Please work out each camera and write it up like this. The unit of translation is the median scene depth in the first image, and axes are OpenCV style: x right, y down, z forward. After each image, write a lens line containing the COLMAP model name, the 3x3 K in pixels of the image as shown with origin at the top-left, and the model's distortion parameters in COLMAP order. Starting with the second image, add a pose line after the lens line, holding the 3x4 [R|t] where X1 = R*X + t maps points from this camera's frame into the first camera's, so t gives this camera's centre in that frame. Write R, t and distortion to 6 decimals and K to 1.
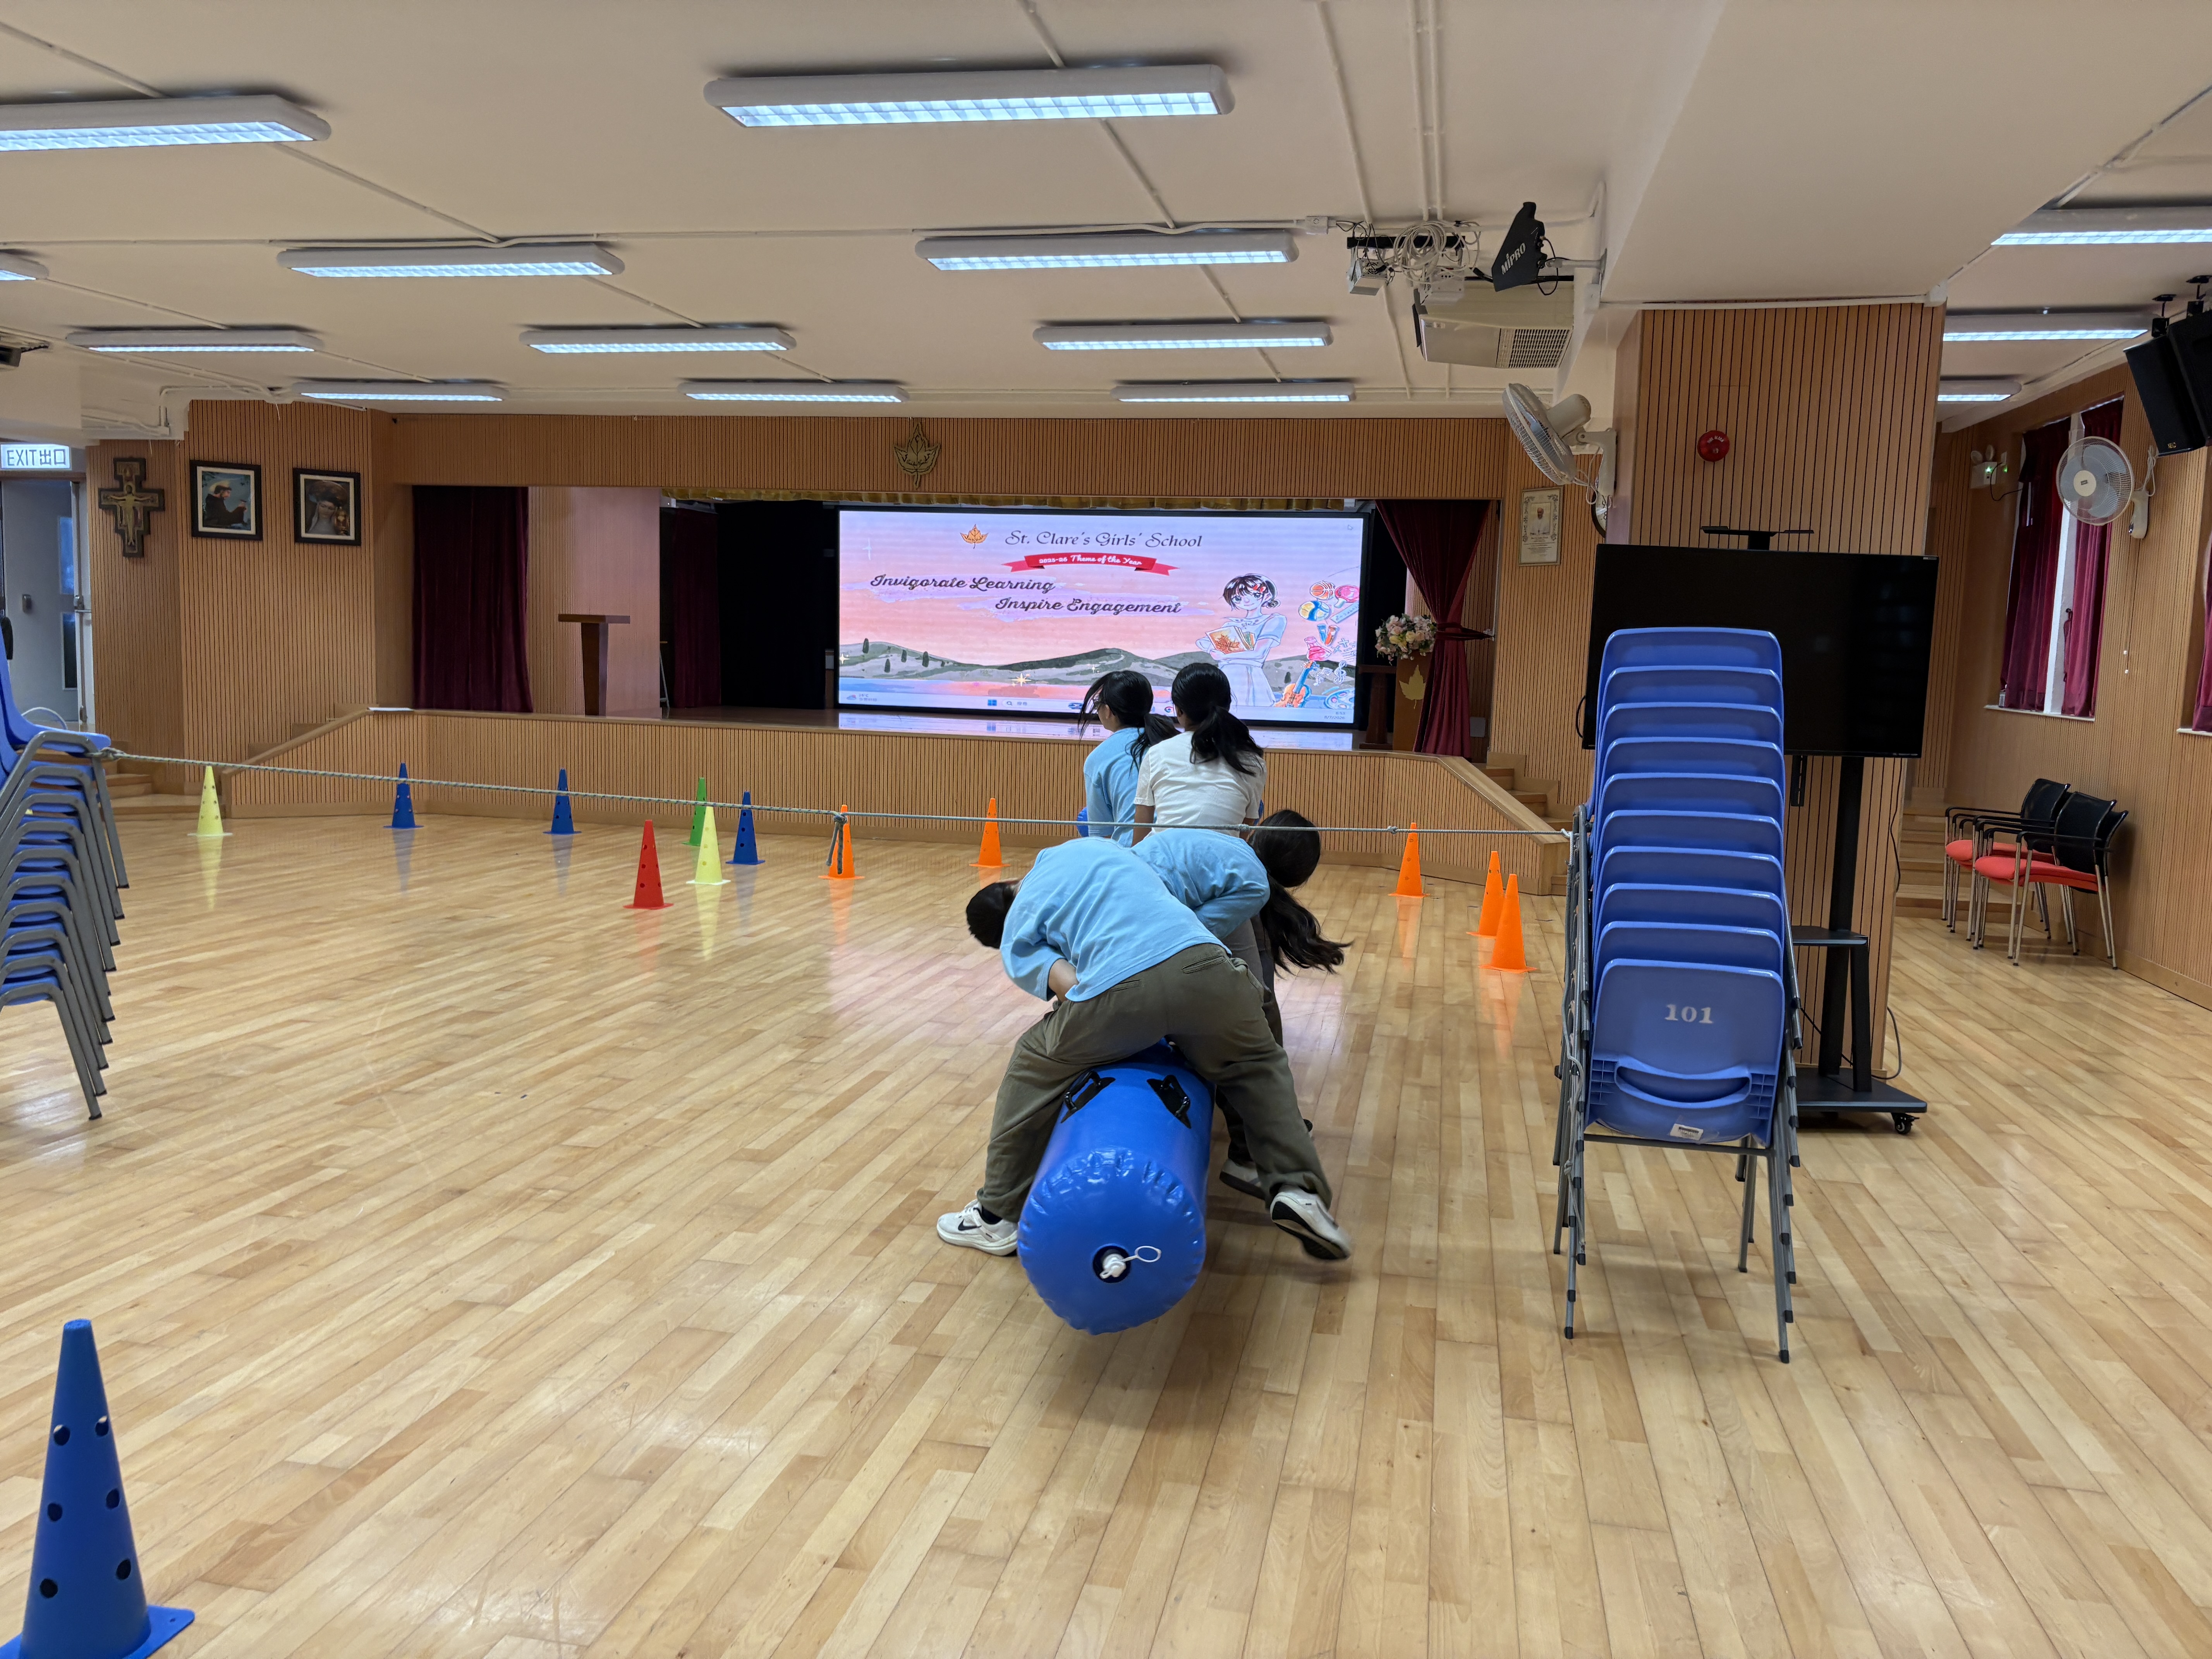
lens RADIAL K [[1664.4, 0, 1106.0], [0, 1664.4, 829.5], [0, 0, 1]] dist [0.102340, -0.085510]
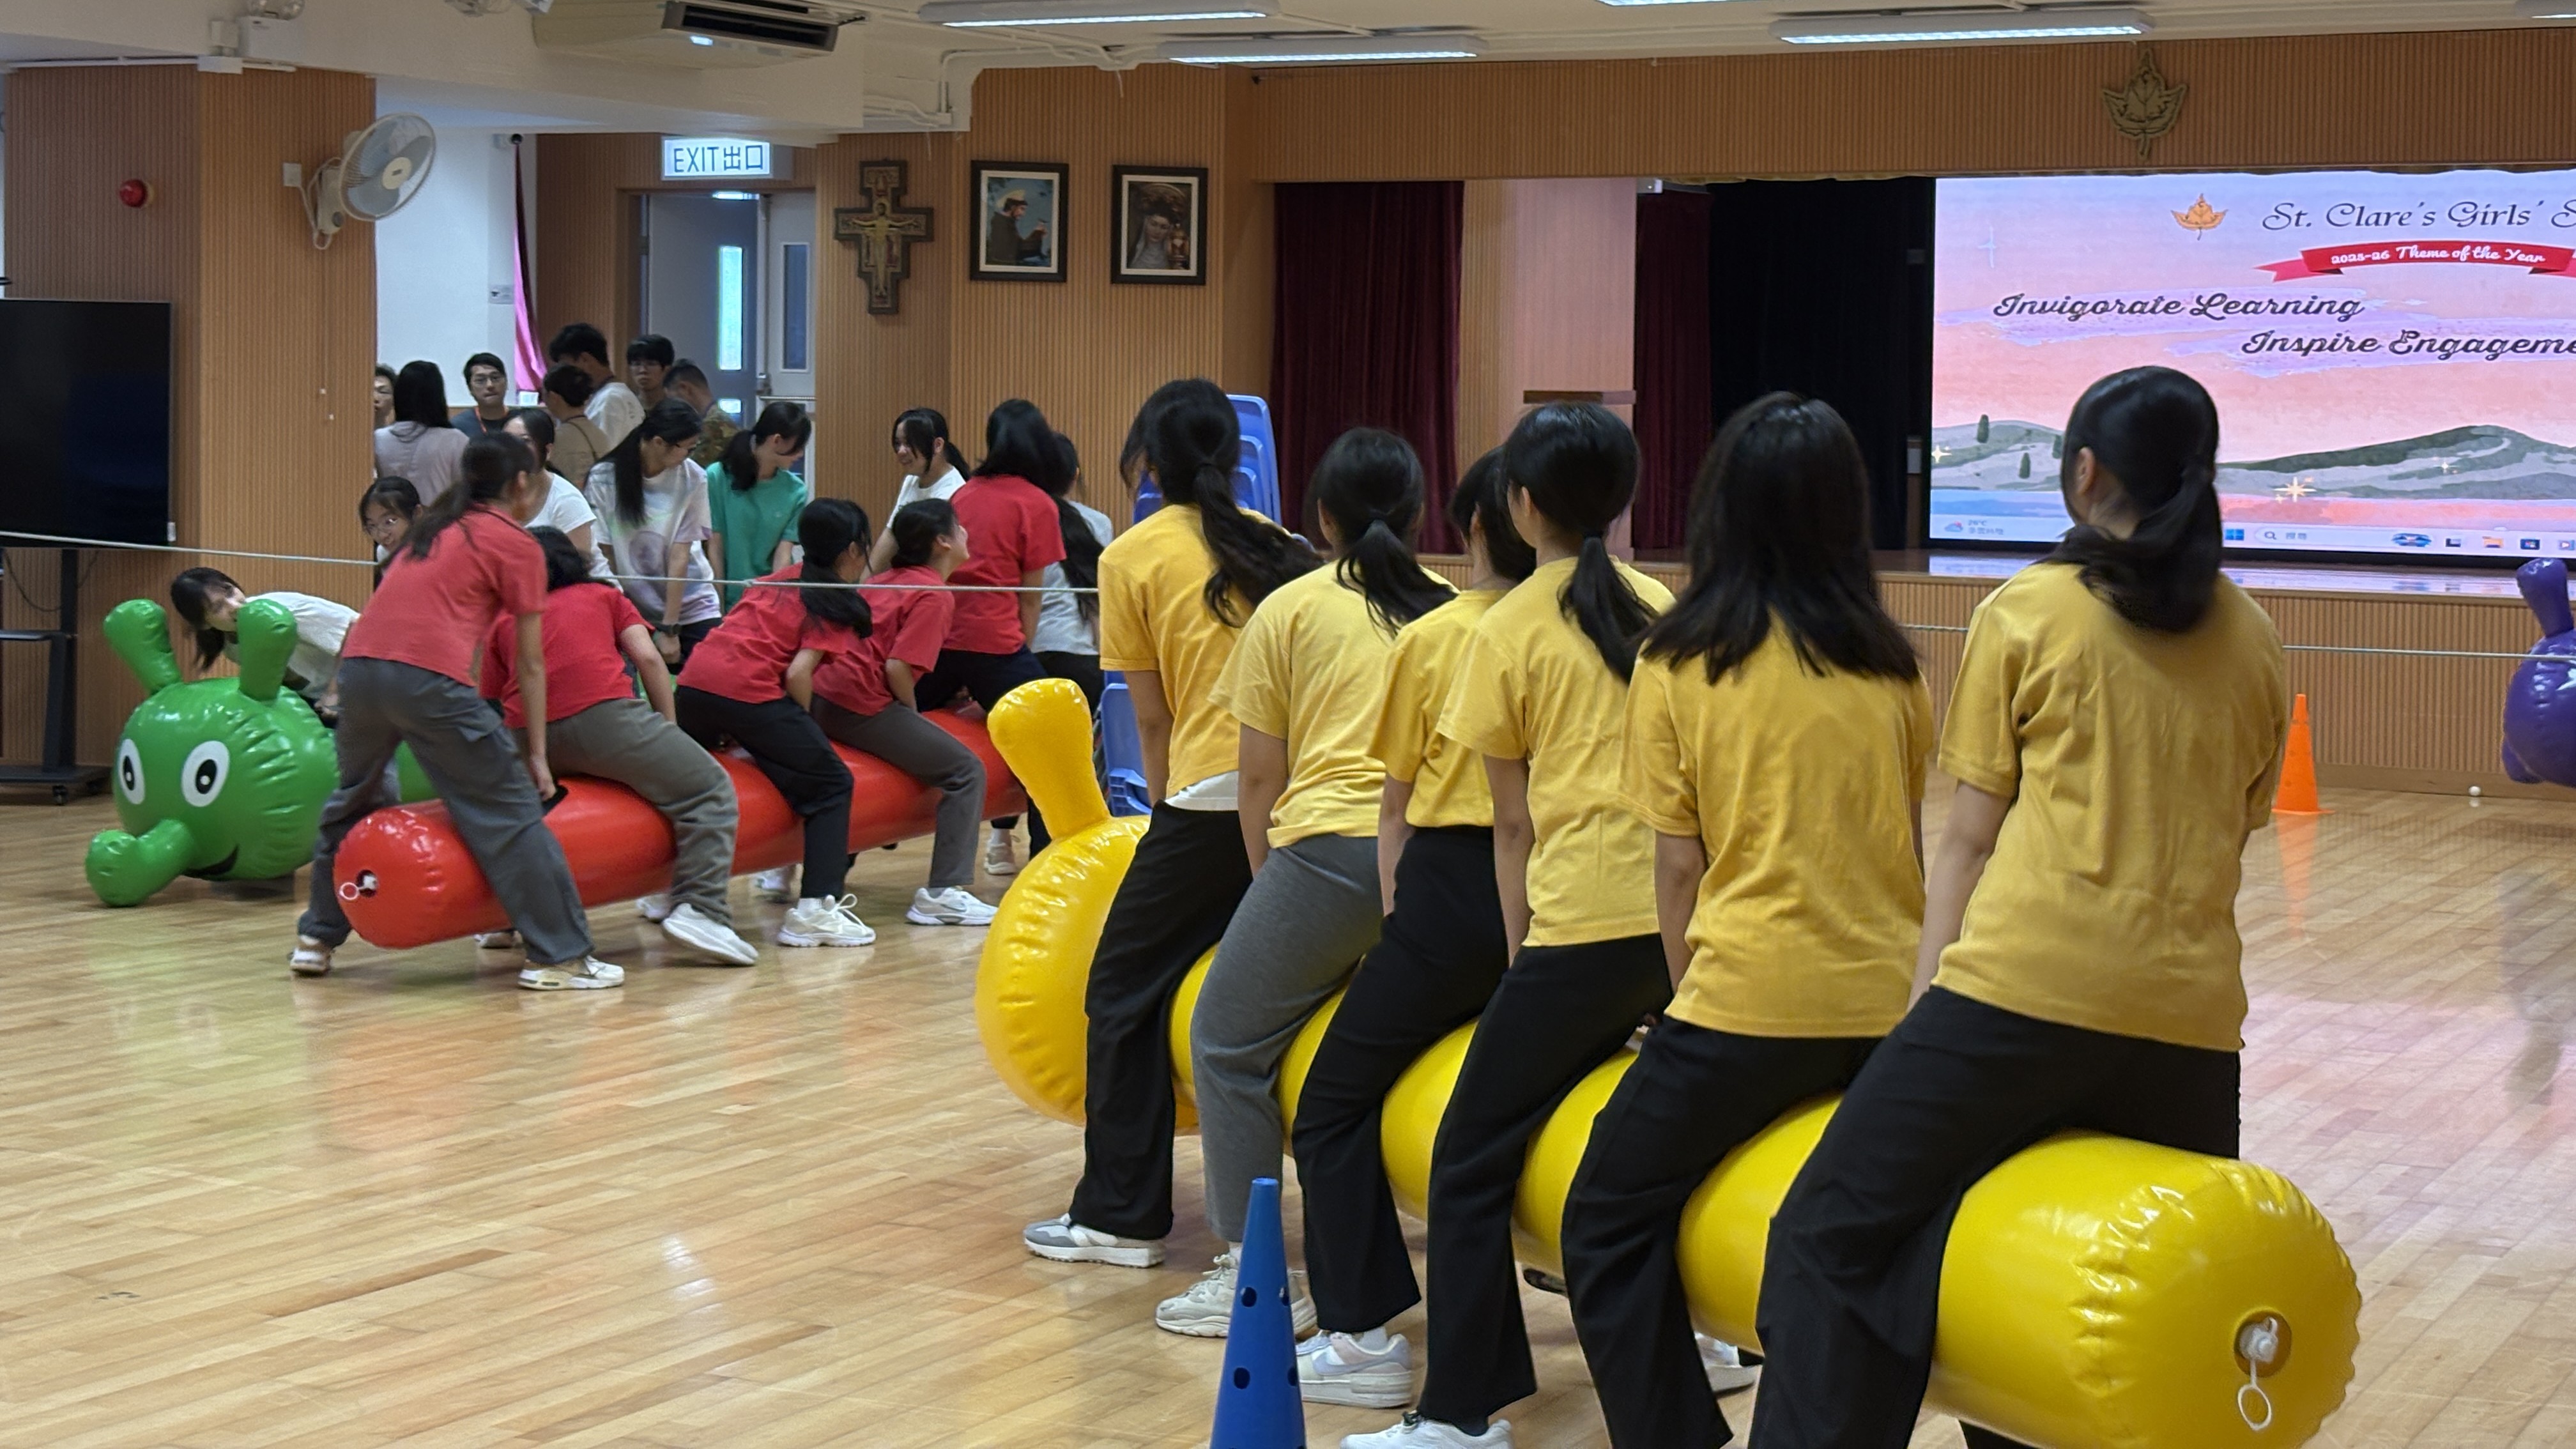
lens RADIAL K [[4003.1, 0, 1297.2], [0, 4003.1, 476.8], [0, 0, 1]] dist [0.367186, -1.486930]
pose [[0.966210, -0.008202, -0.257625, -0.034112], [-0.015671, 0.995775, -0.090477, 0.033027], [0.257279, 0.091457, 0.962000, -0.385560]]
